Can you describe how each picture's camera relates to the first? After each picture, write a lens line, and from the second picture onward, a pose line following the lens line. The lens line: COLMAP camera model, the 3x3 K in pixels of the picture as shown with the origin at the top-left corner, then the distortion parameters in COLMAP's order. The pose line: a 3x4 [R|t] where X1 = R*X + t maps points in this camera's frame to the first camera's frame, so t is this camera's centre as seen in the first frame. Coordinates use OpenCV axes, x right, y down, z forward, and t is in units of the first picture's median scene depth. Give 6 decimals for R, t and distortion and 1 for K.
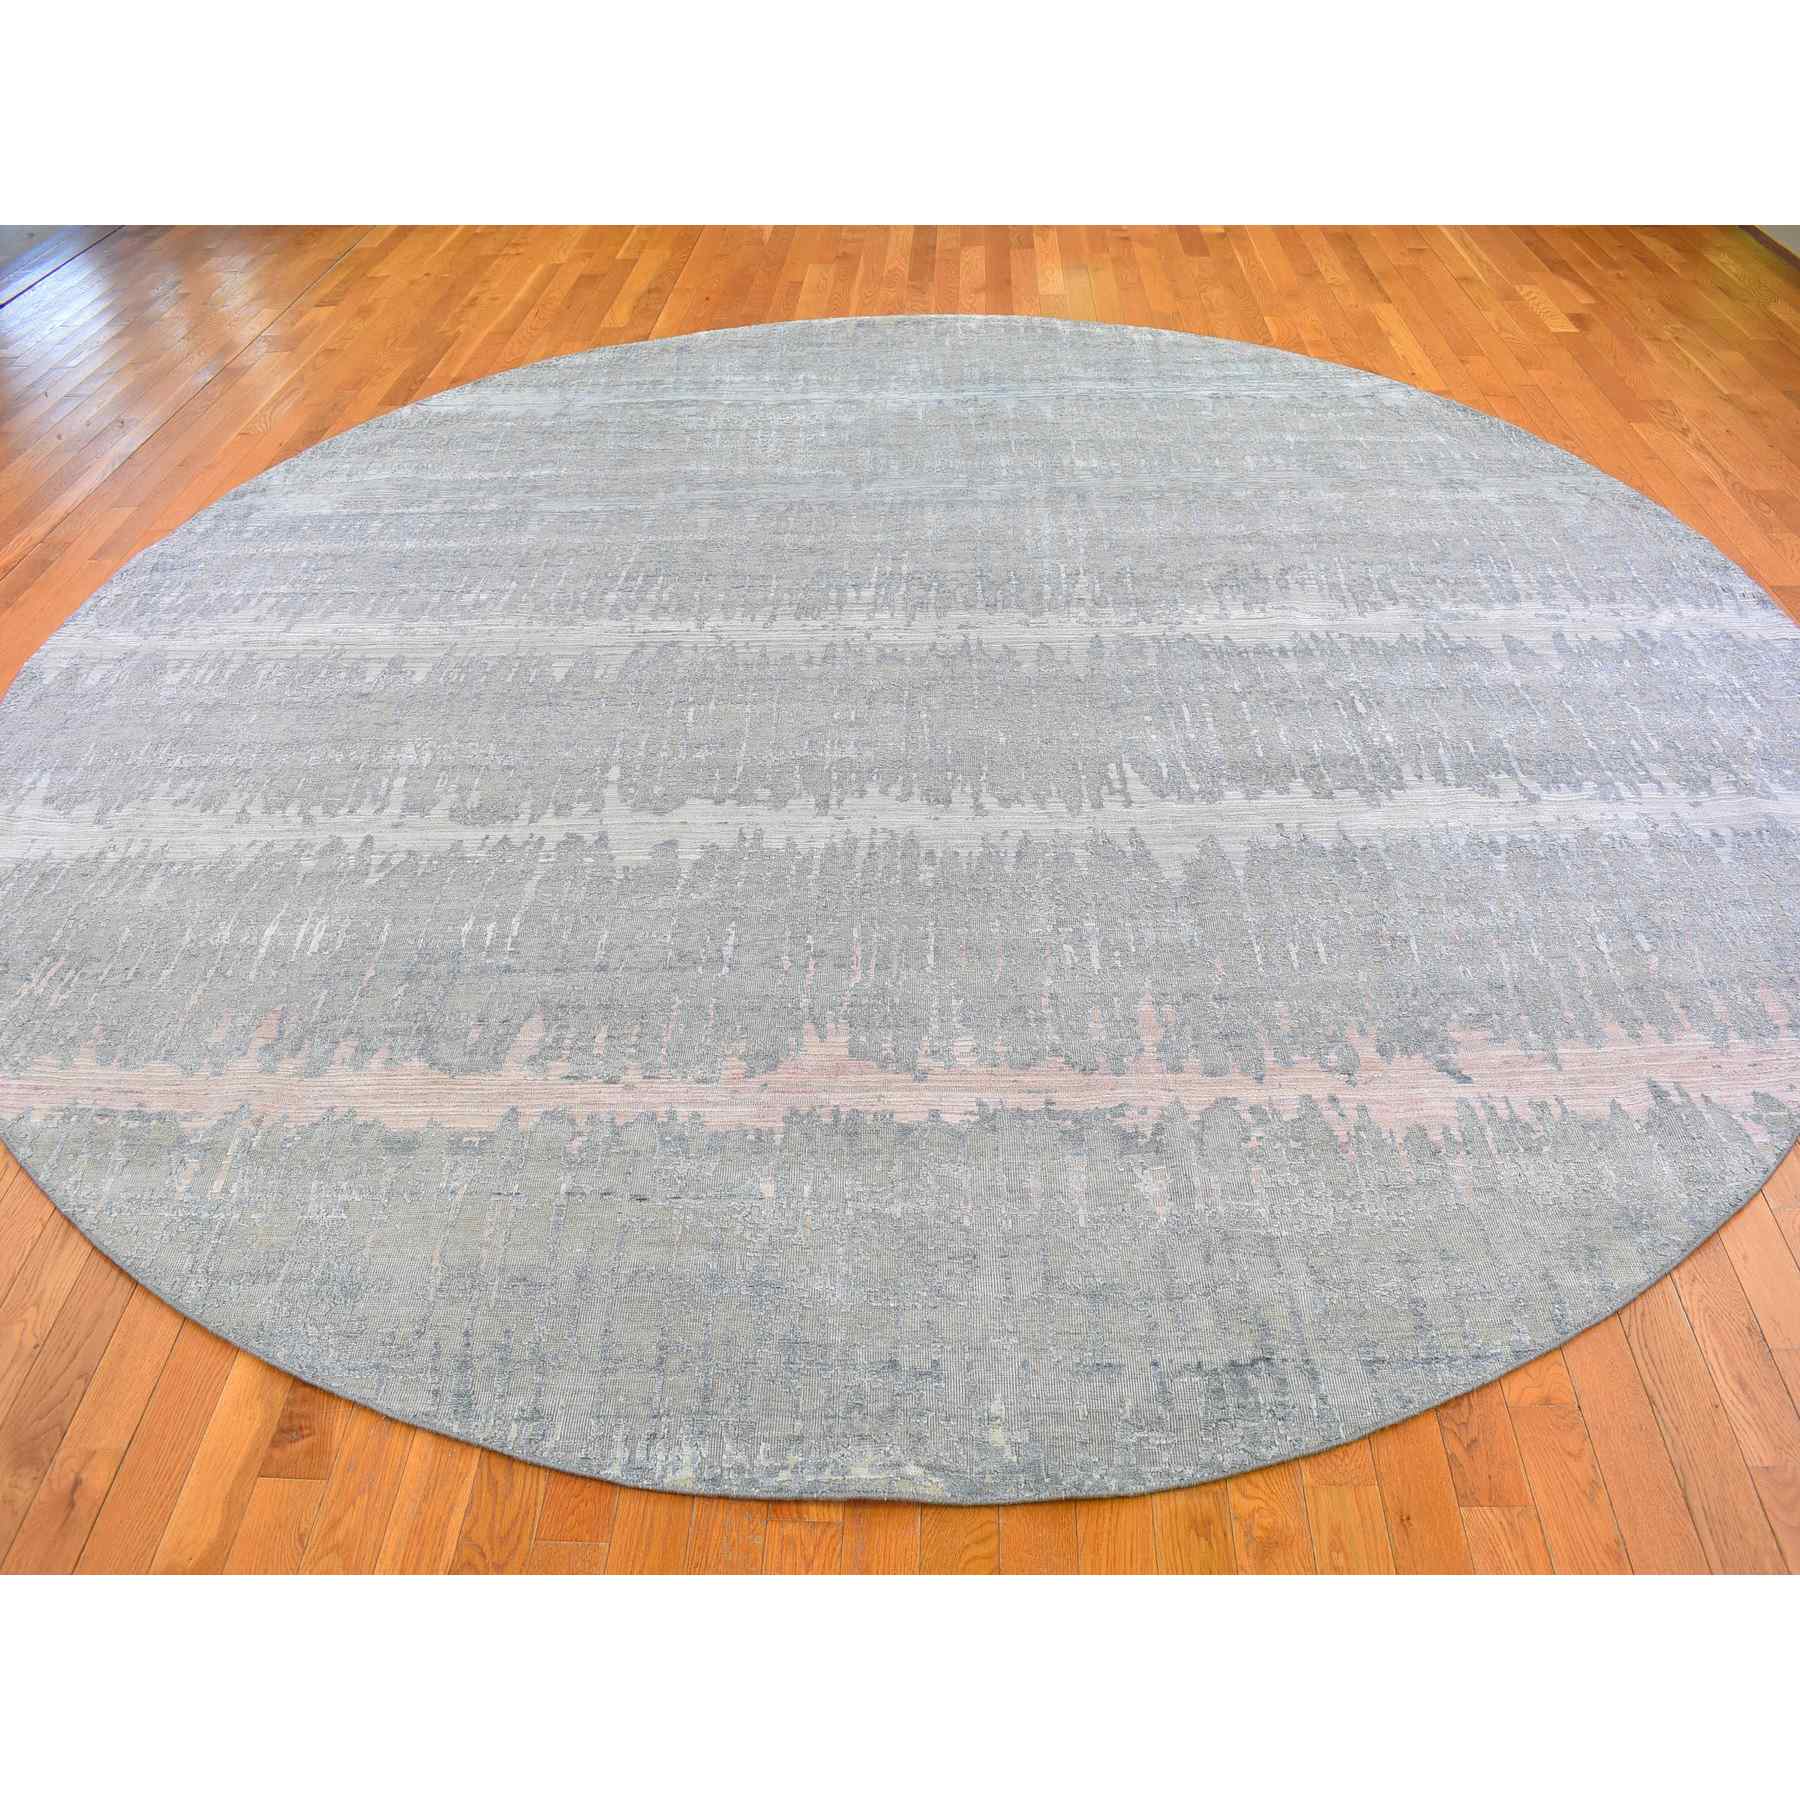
lens RADIAL K [[1482.1, 0, 900.0], [0, 1482.1, 900.0], [0, 0, 1]] dist [-0.076262, -0.001633]
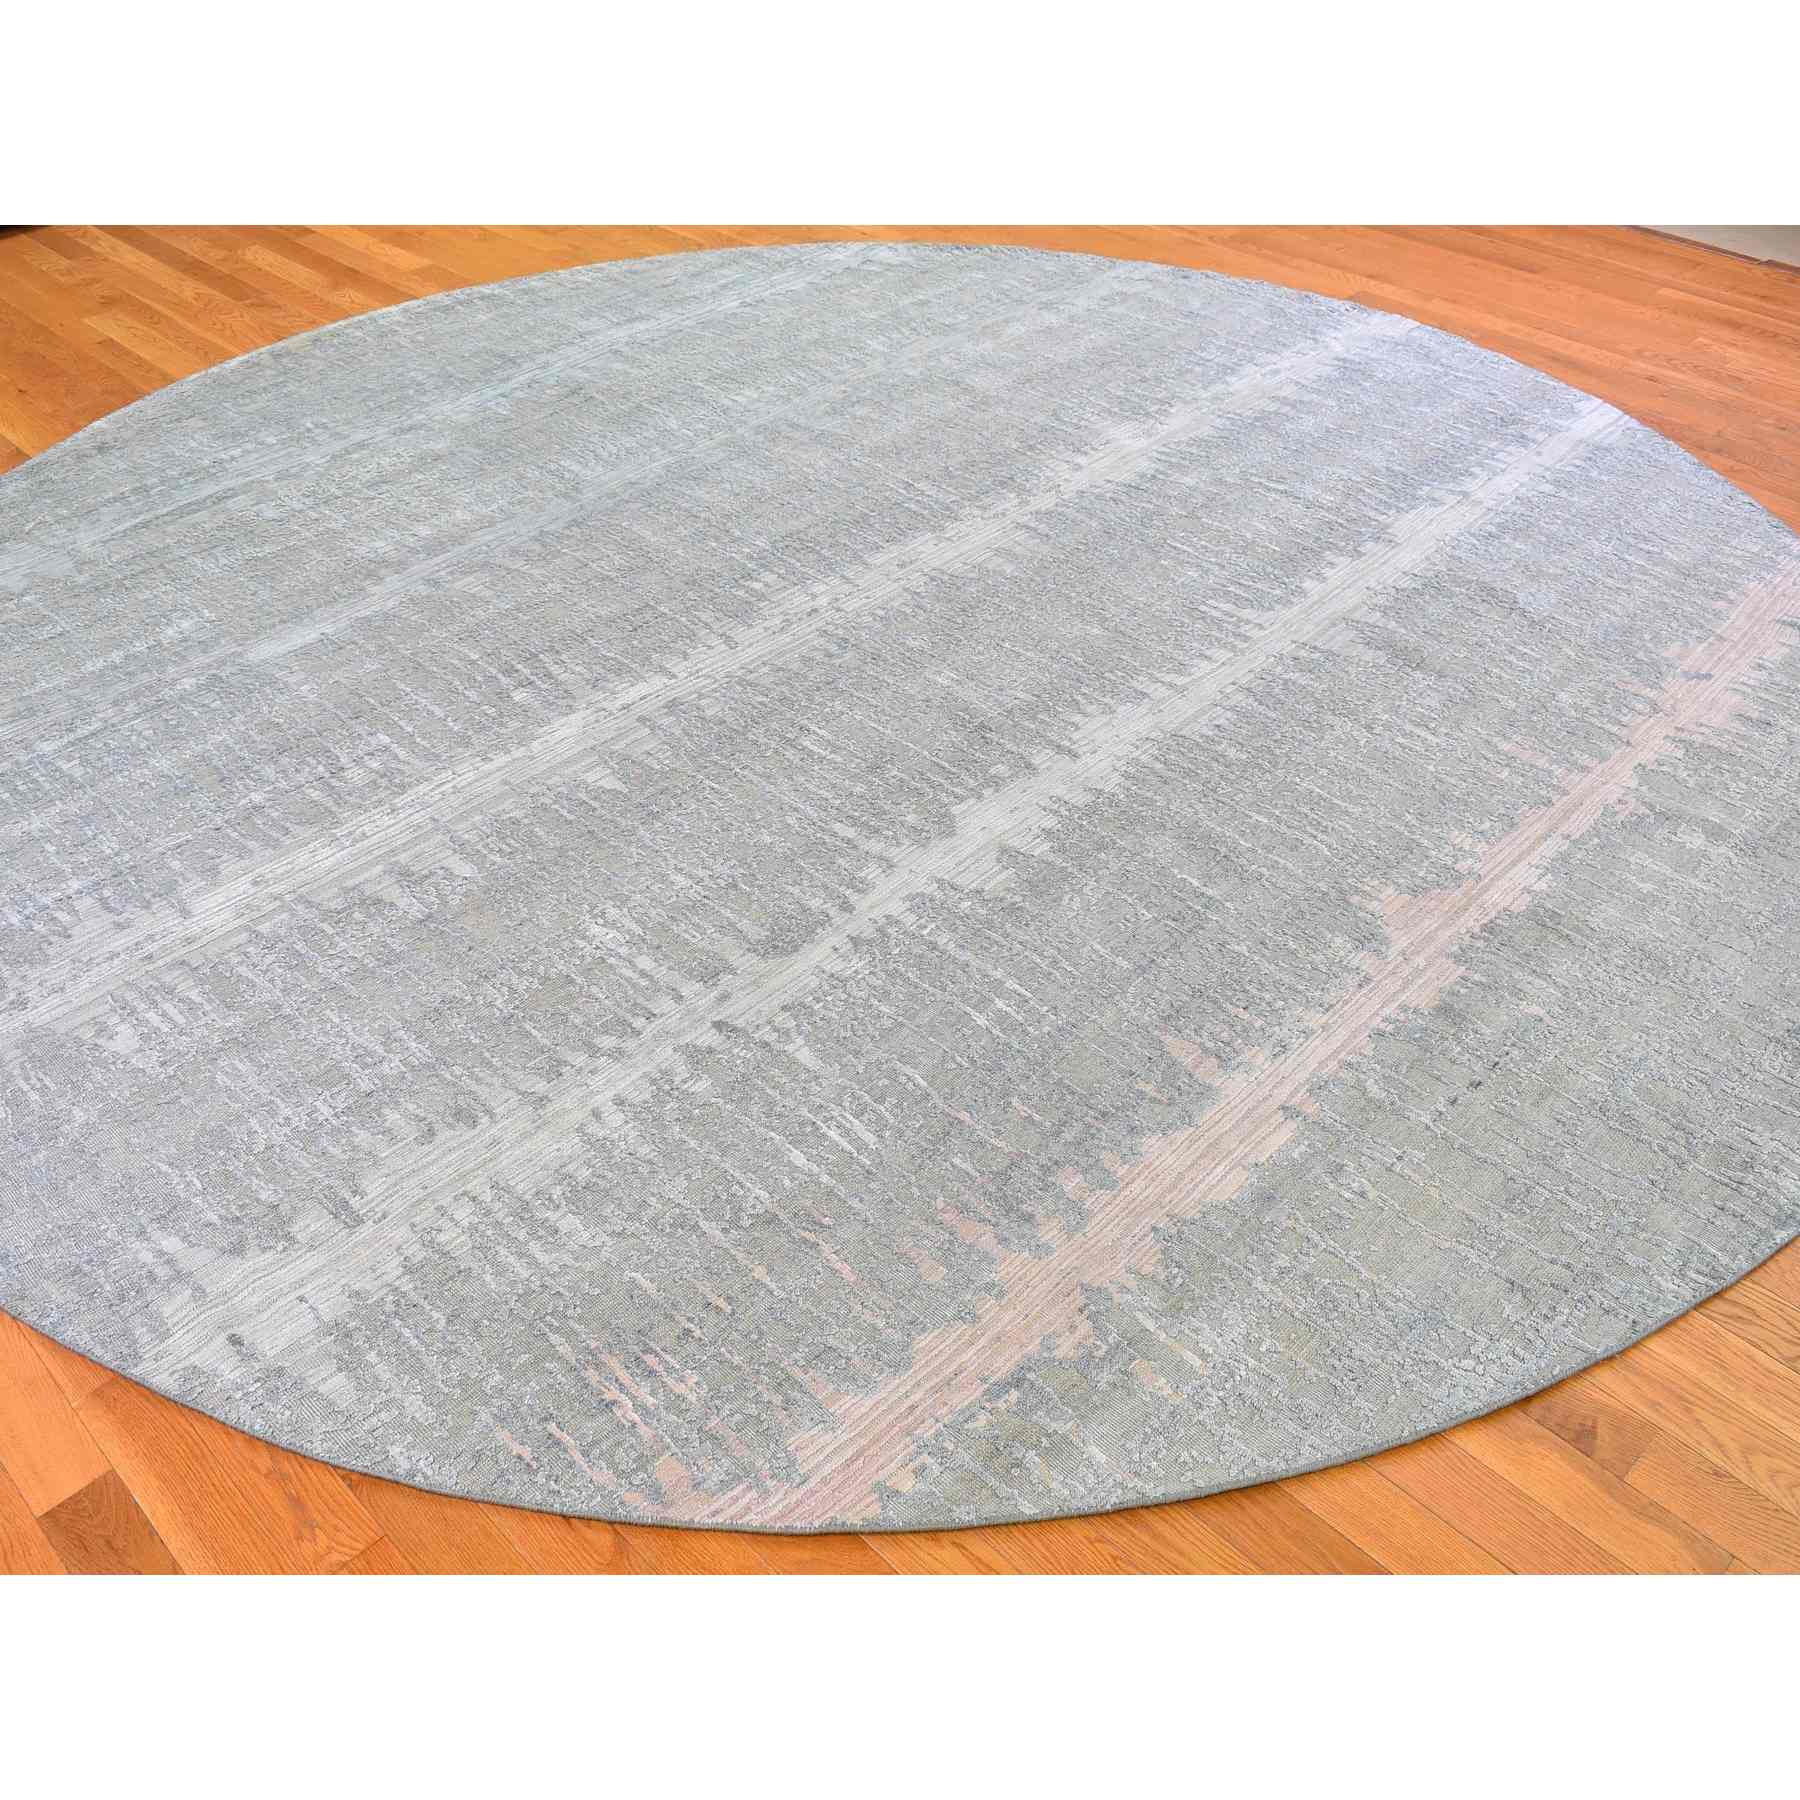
lens RADIAL K [[1700.5, 0, 900.0], [0, 1700.5, 900.0], [0, 0, 1]] dist [-0.067748, -0.008603]
pose [[0.686115, -0.451793, 0.570201, -0.742126], [0.465328, 0.875029, 0.133396, -0.165923], [-0.559210, 0.173805, 0.810602, 0.218364]]
